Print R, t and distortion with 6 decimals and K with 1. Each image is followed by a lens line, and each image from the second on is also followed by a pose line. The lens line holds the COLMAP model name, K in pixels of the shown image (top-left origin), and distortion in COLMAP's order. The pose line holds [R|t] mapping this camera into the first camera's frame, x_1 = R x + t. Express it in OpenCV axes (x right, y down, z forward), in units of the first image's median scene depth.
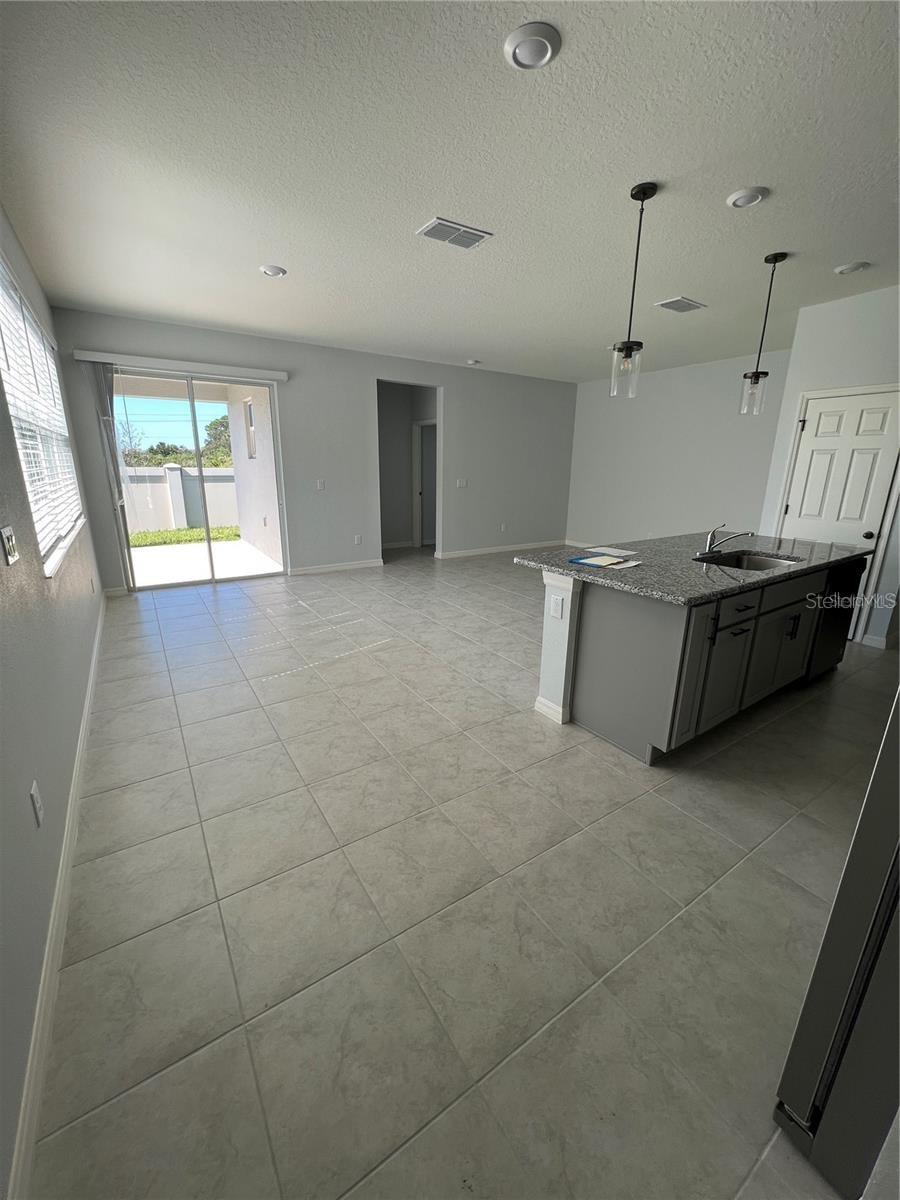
lens RADIAL K [[480.0, 0, 450.7], [0, 480.0, 596.8], [0, 0, 1]] dist [-0.001046, 0.000251]
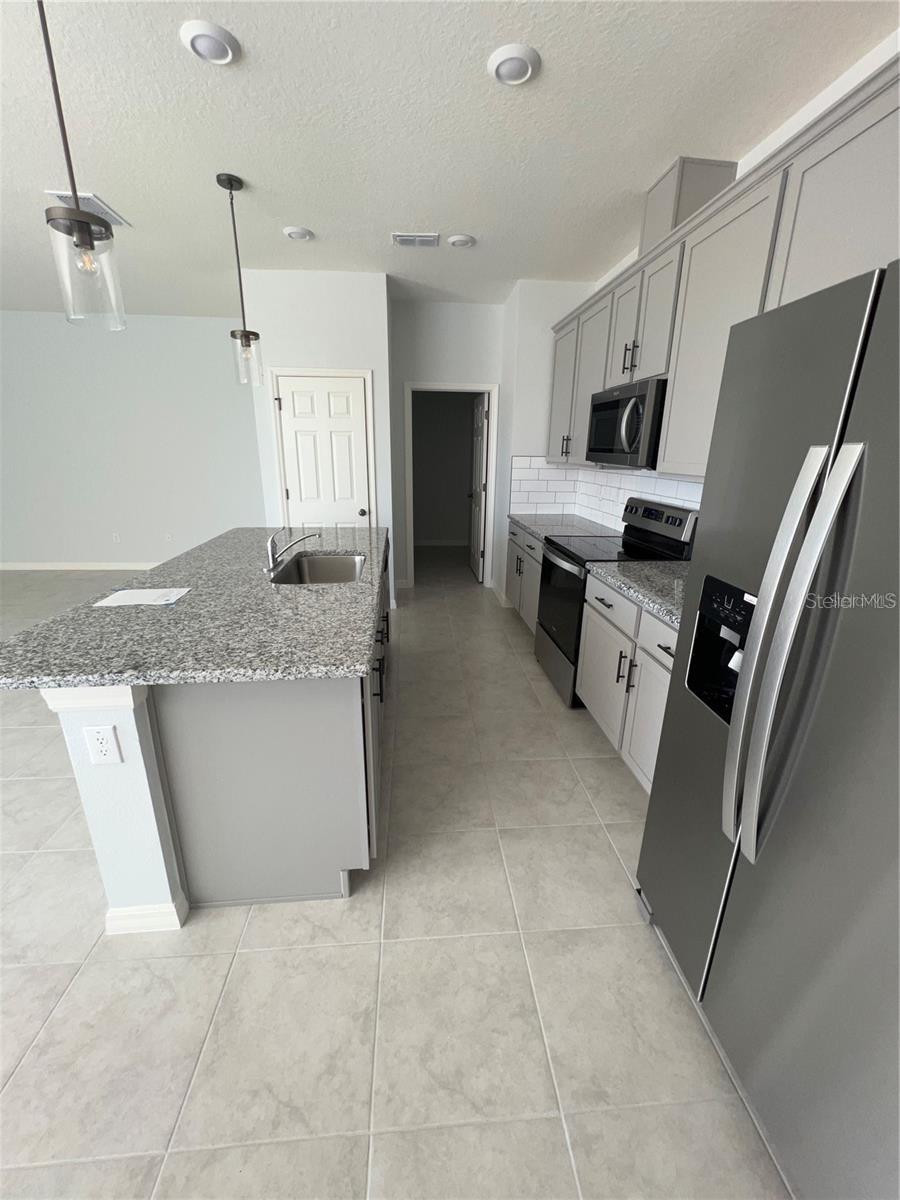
lens RADIAL K [[480.0, 0, 450.7], [0, 480.0, 596.8], [0, 0, 1]] dist [-0.001046, 0.000251]
pose [[0.483872, -0.265415, 0.833920, 0.022598], [0.228386, 0.958177, 0.172444, -0.129528], [-0.844812, 0.107015, 0.524252, 0.421034]]
